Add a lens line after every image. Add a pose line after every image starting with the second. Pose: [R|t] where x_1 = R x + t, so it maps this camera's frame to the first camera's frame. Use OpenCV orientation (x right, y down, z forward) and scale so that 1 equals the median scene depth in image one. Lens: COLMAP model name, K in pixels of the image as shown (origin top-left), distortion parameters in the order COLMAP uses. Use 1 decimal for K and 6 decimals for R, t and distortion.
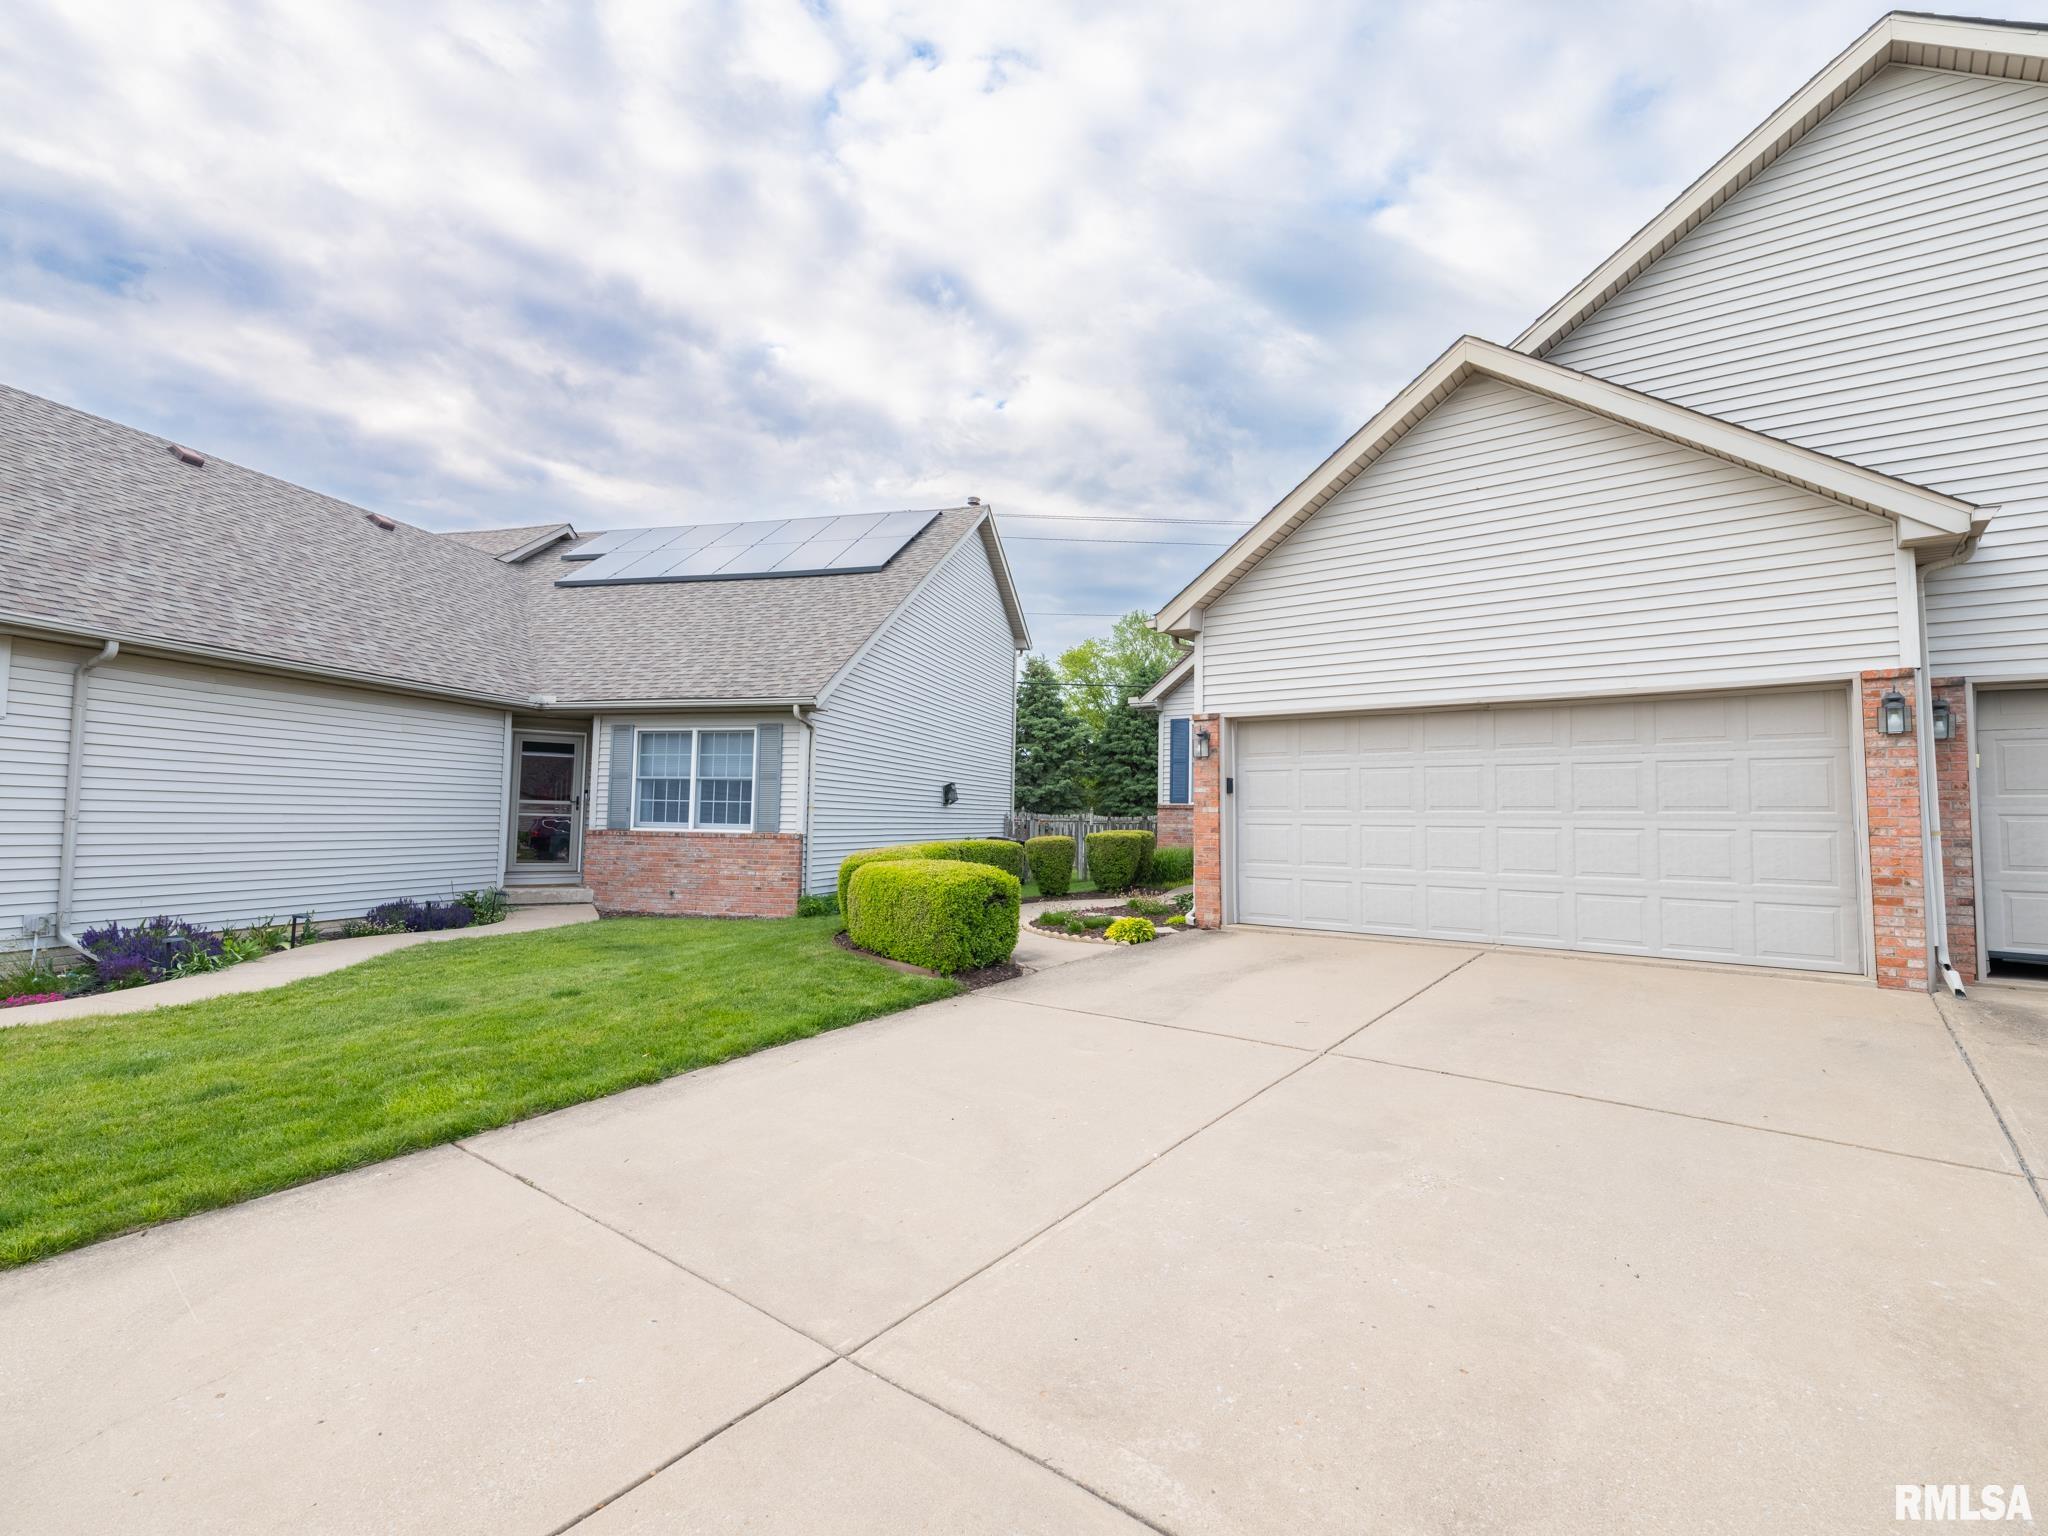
lens RADIAL K [[1006.7, 0, 1024.0], [0, 1006.7, 768.0], [0, 0, 1]] dist [0.003319, 0.001028]
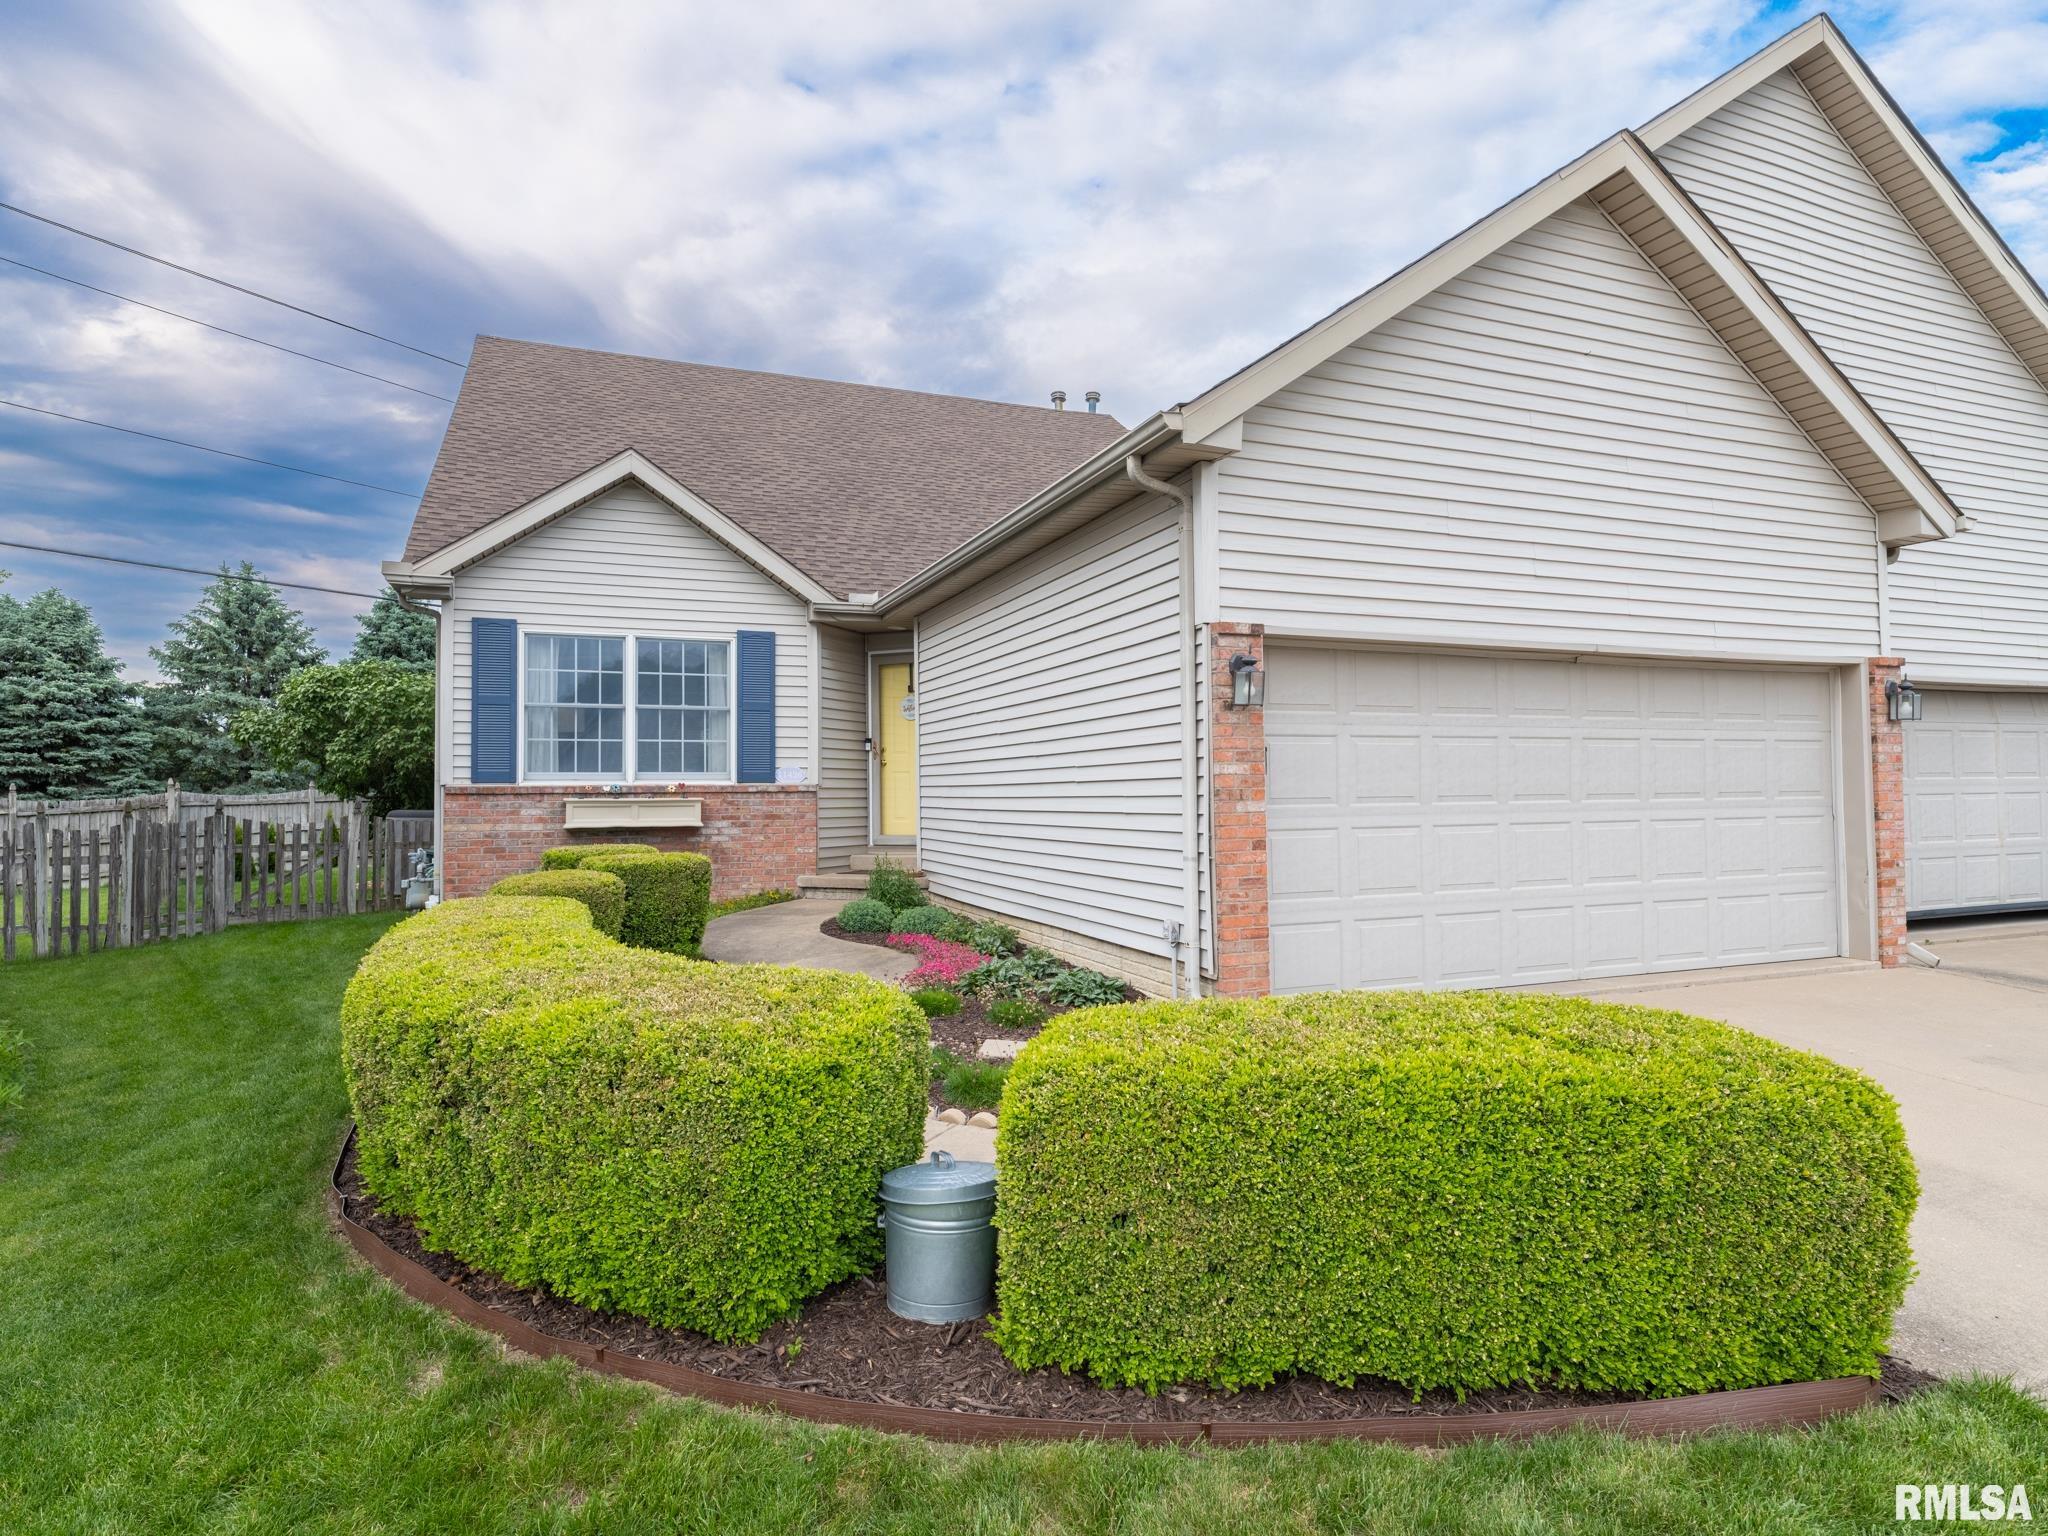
lens RADIAL K [[1135.2, 0, 1059.3], [0, 1135.2, 758.5], [0, 0, 1]] dist [0.004080, 0.002747]
pose [[0.465109, 0.006767, 0.885227, -0.386838], [-0.031293, 0.999472, 0.008802, 0.014357], [-0.884700, -0.031795, 0.465075, 0.825862]]
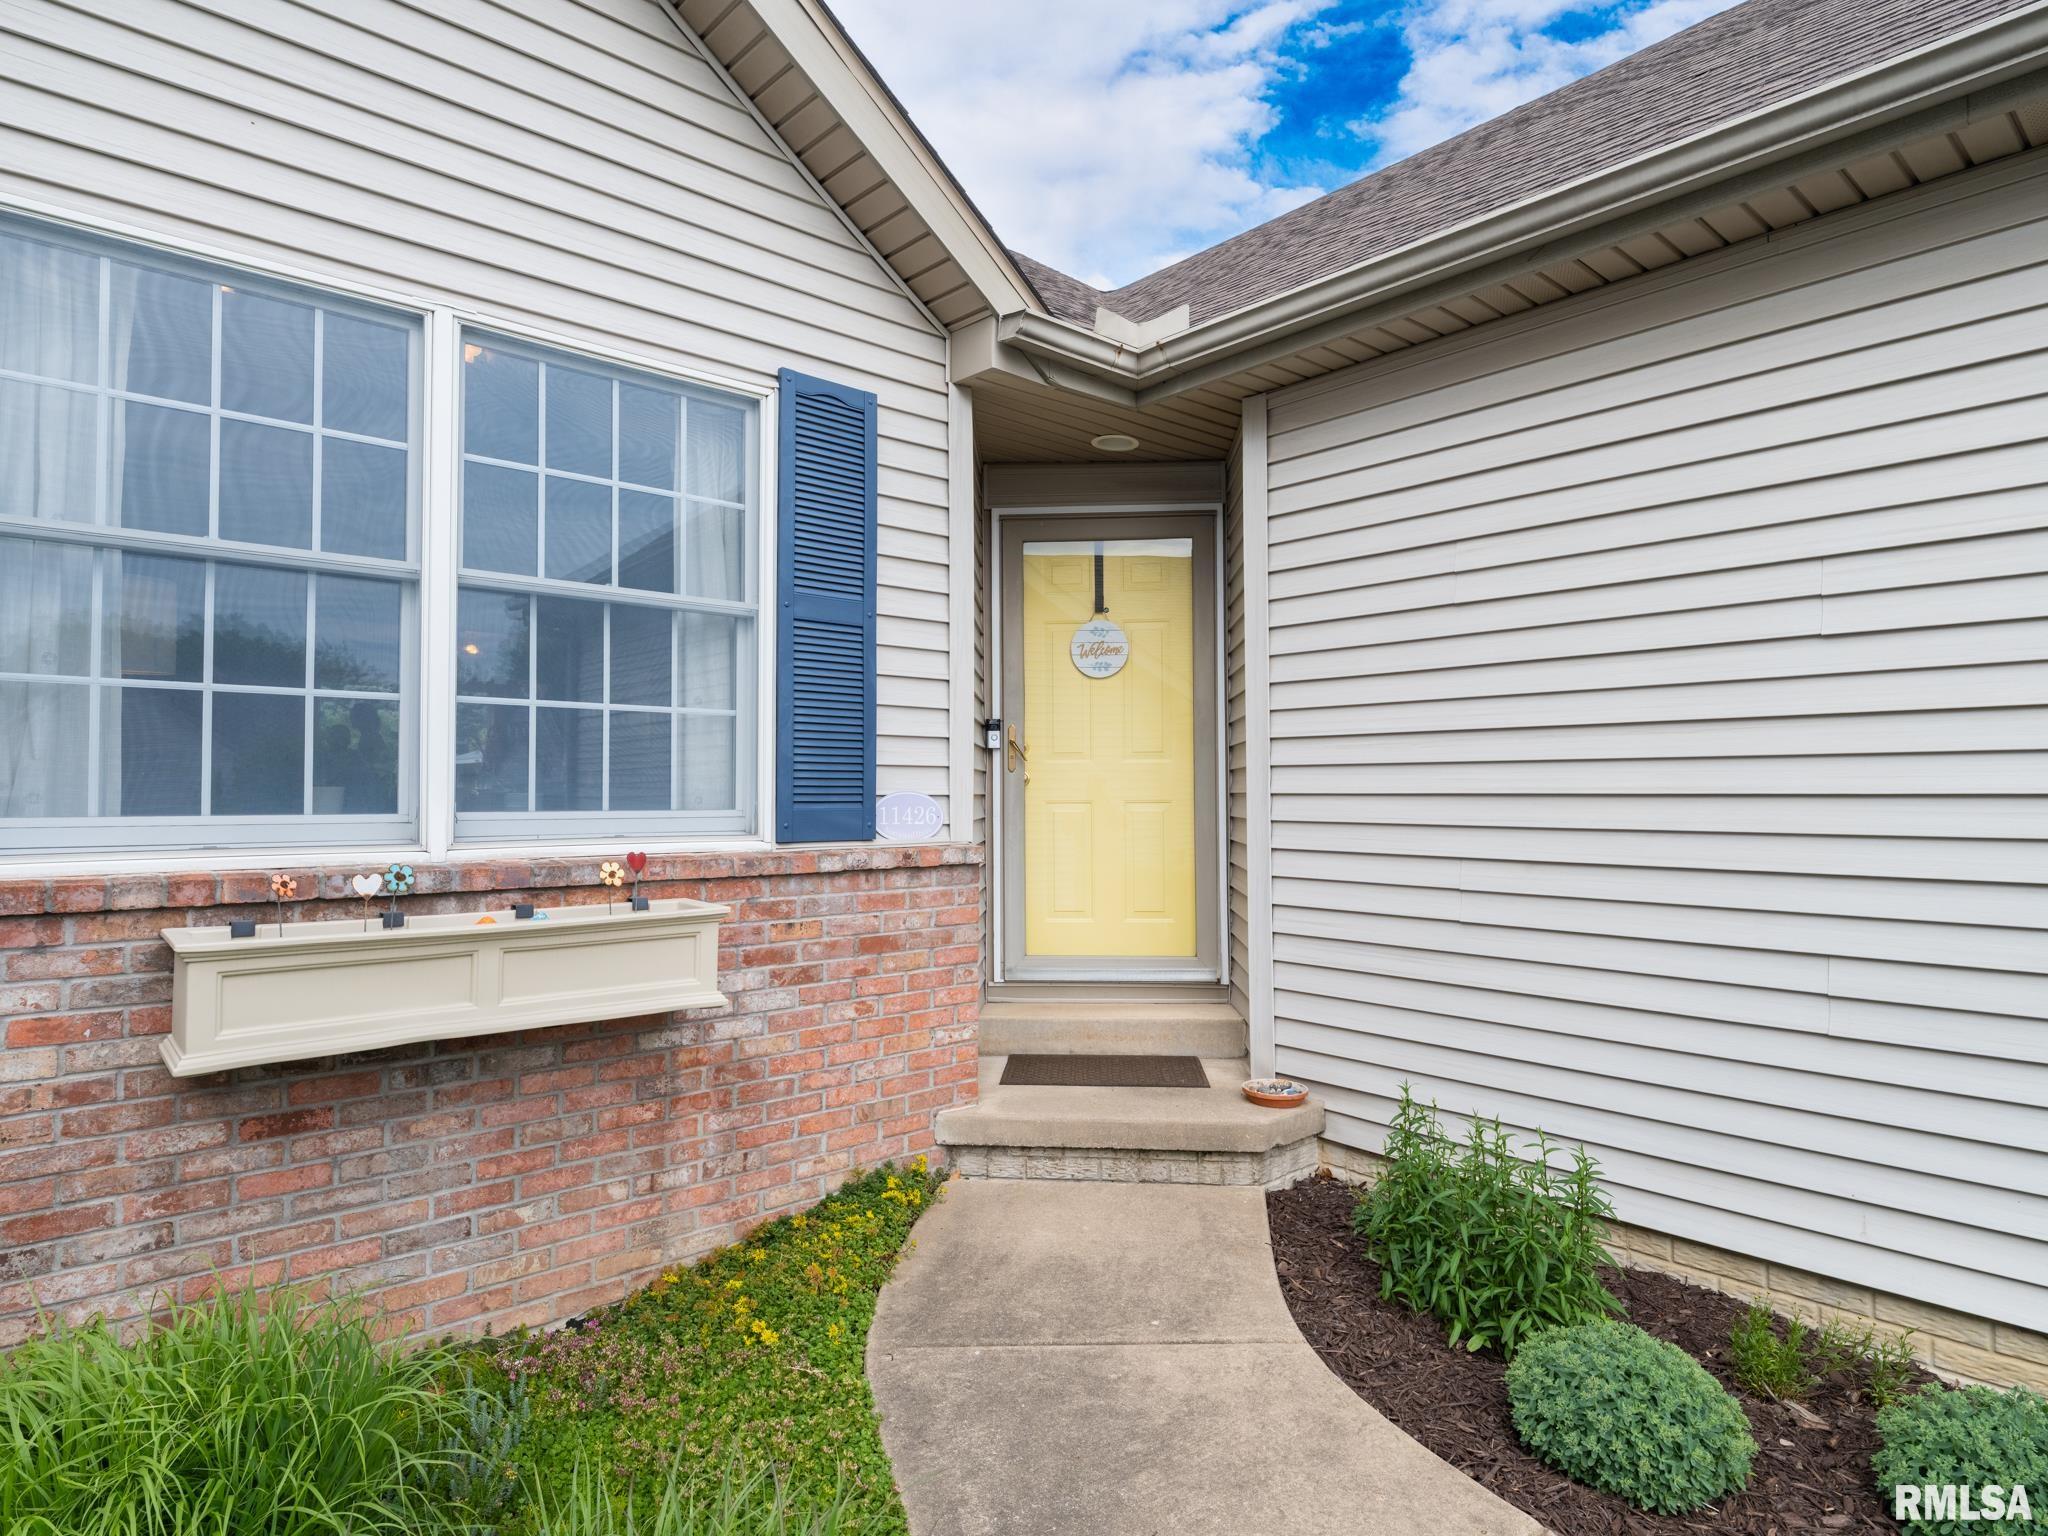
lens RADIAL K [[1146.4, 0, 1024.0], [0, 1146.4, 768.0], [0, 0, 1]] dist [-0.000480, -0.000453]
pose [[0.158546, 0.009846, 0.987303, 0.096223], [-0.047460, 0.998870, -0.002340, 0.030896], [-0.986210, -0.046486, 0.158834, 1.472098]]
